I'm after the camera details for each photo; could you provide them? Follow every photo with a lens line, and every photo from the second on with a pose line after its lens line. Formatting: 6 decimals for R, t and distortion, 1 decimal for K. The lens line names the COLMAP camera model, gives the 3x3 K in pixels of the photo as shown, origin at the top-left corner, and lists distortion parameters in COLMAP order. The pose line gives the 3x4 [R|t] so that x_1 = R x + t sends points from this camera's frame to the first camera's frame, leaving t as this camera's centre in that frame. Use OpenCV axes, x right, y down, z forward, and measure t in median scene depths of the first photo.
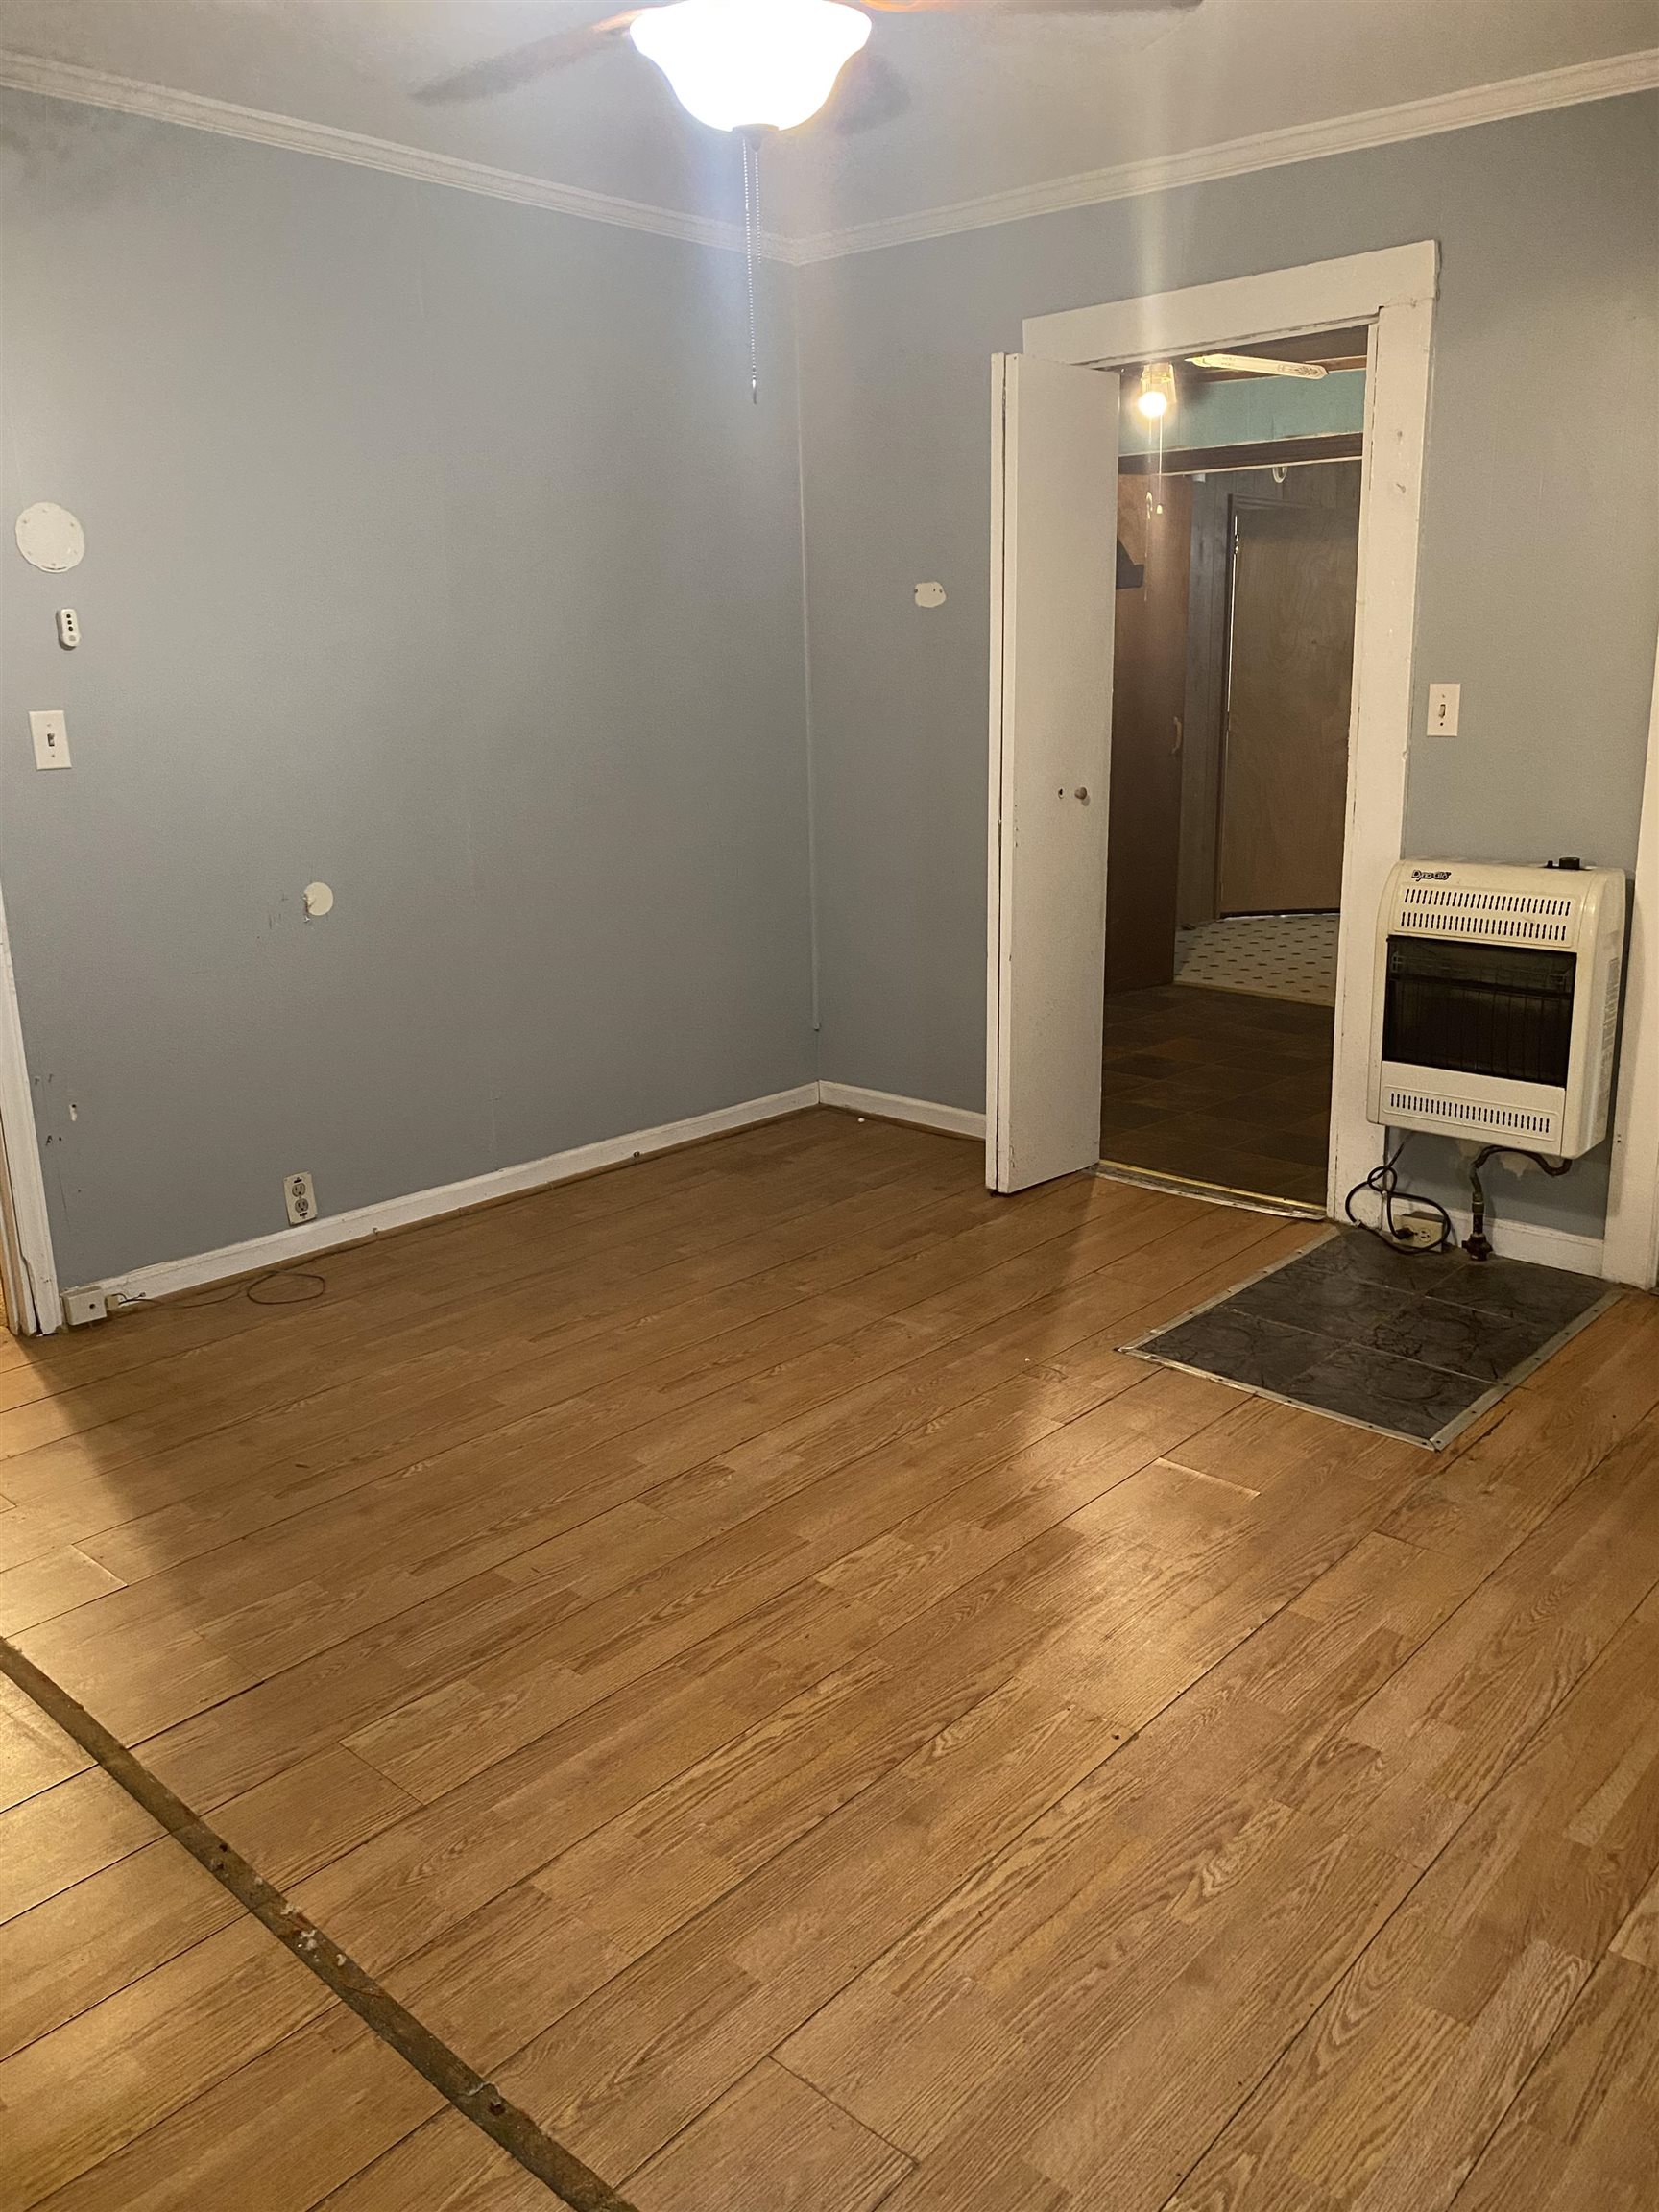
lens RADIAL K [[1657.5, 0, 833.5], [0, 1657.5, 1160.2], [0, 0, 1]] dist [0.005635, -0.056433]
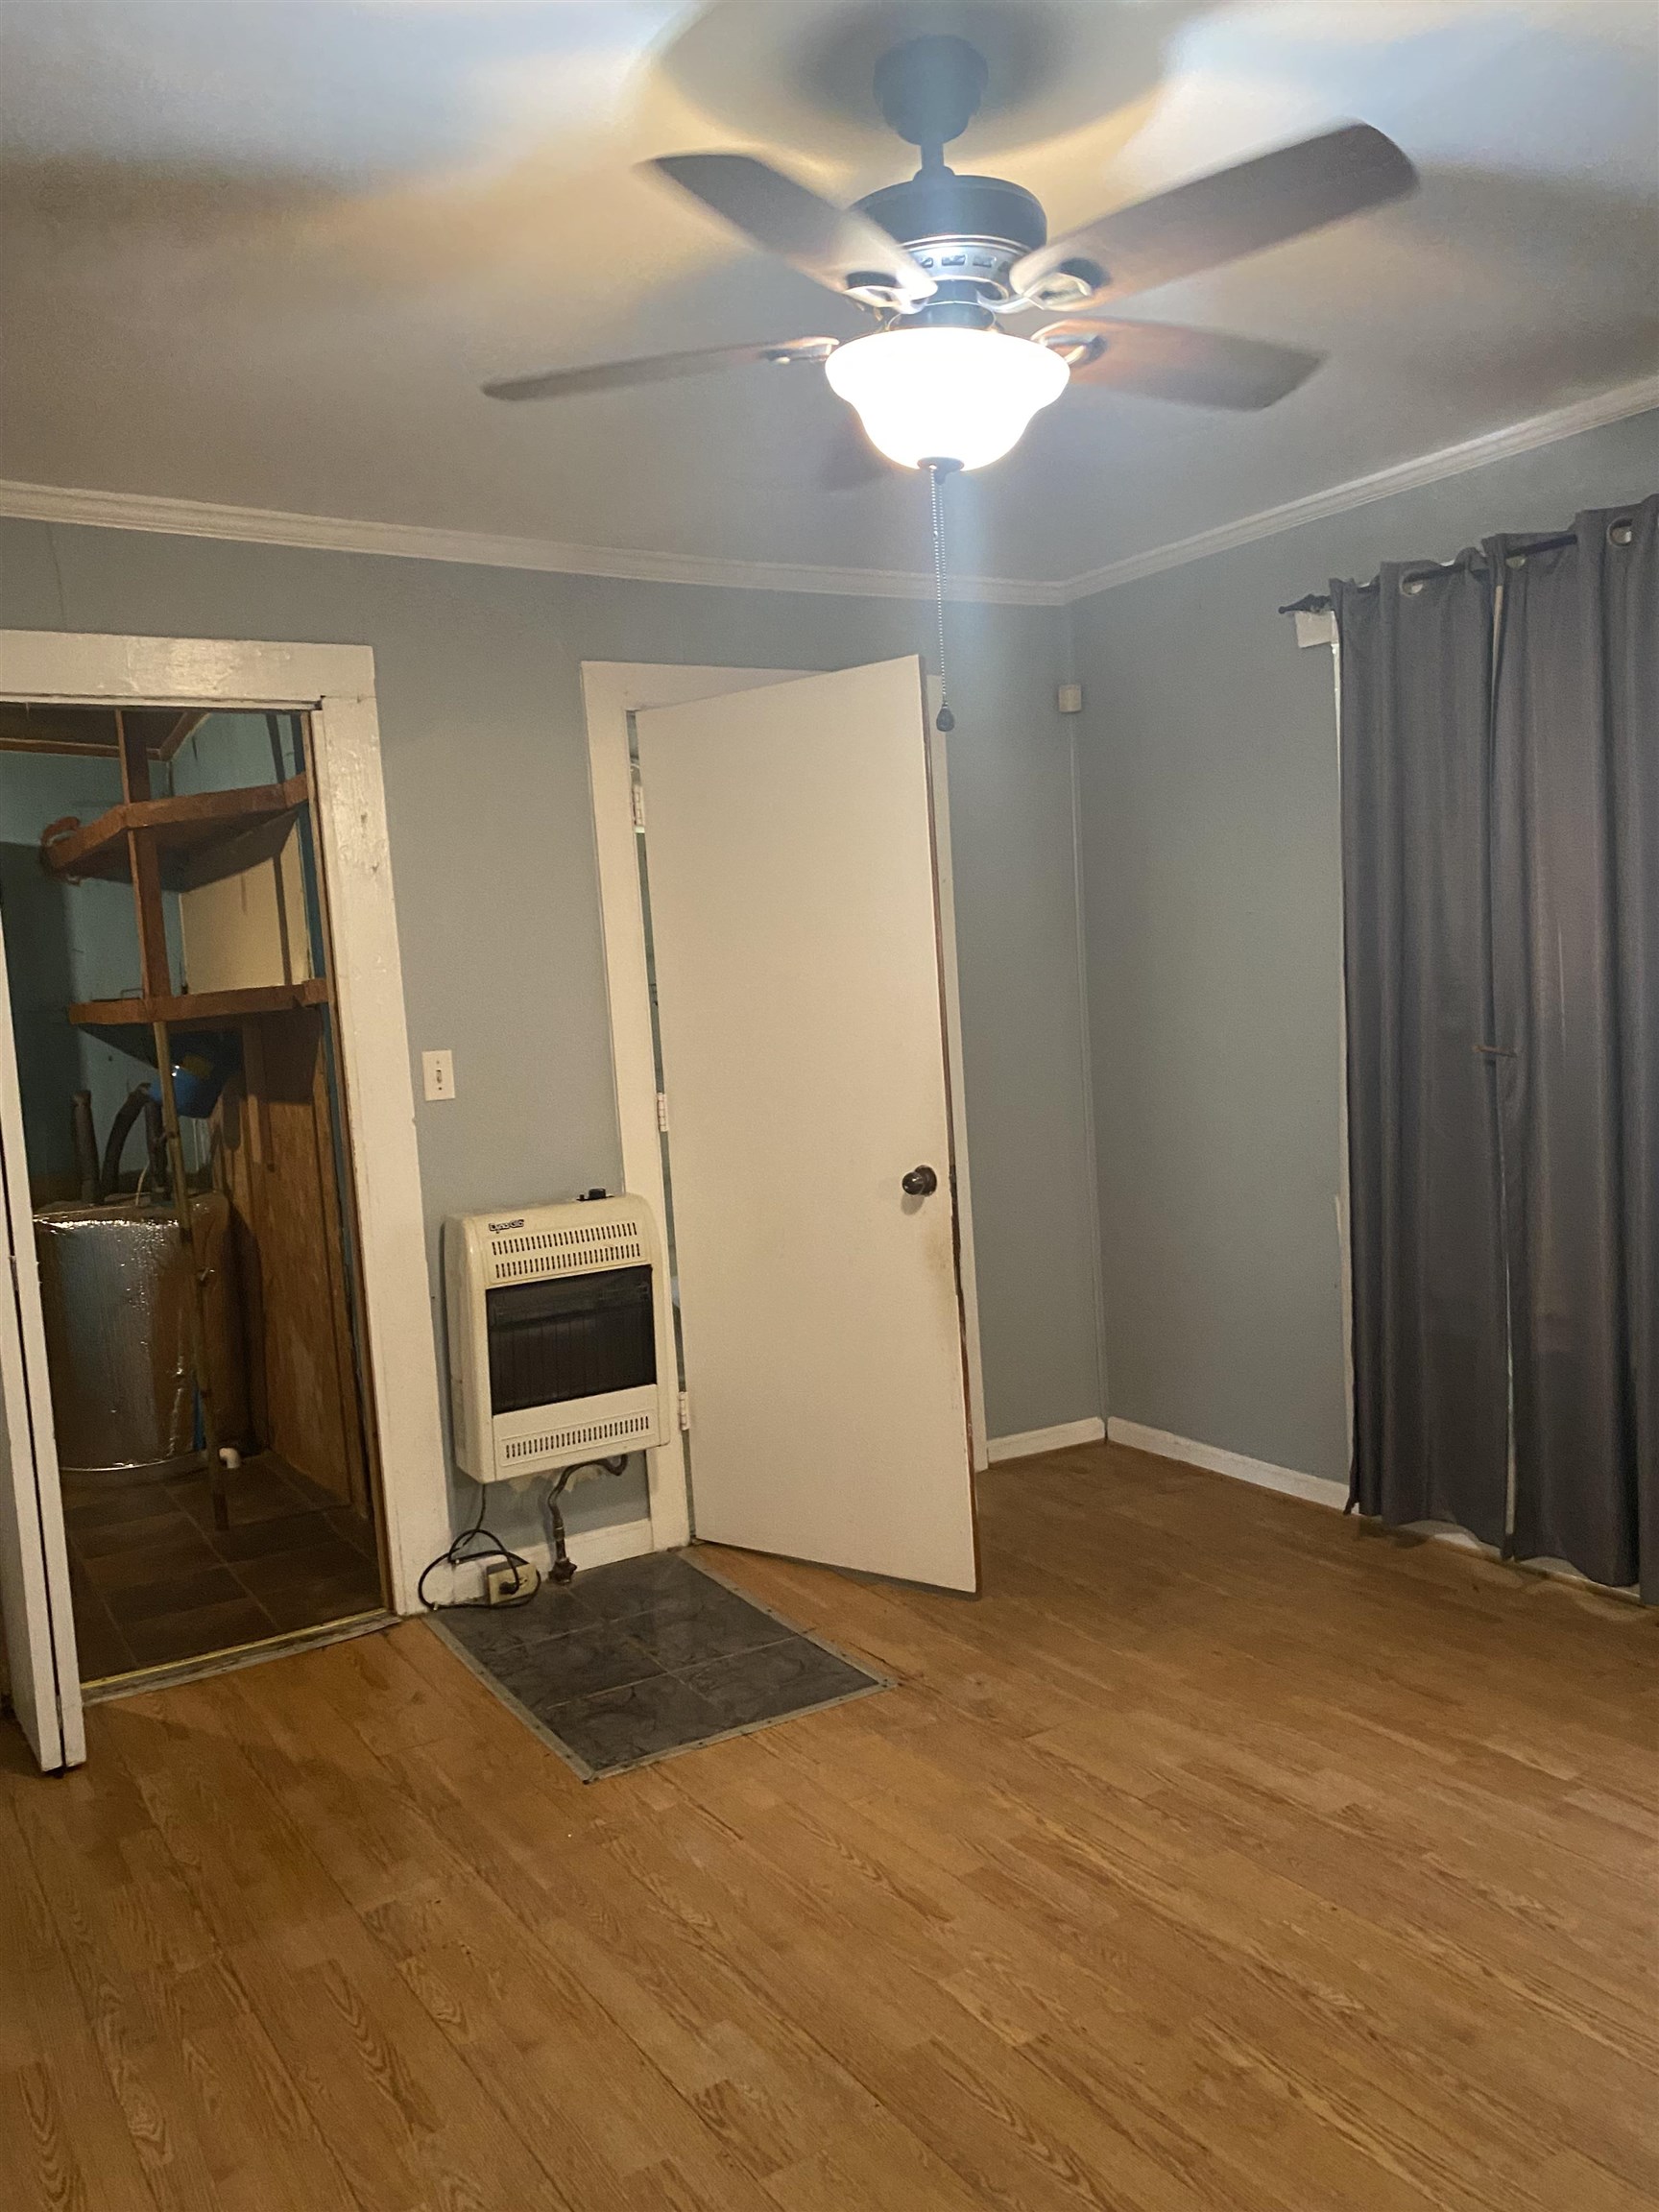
lens RADIAL K [[1704.6, 0, 826.0], [0, 1704.6, 1115.9], [0, 0, 1]] dist [0.008286, -0.012032]
pose [[0.270355, -0.076251, 0.959736, -0.599219], [0.328869, 0.944211, -0.017624, -0.151515], [-0.904850, 0.320392, 0.280349, 0.496513]]
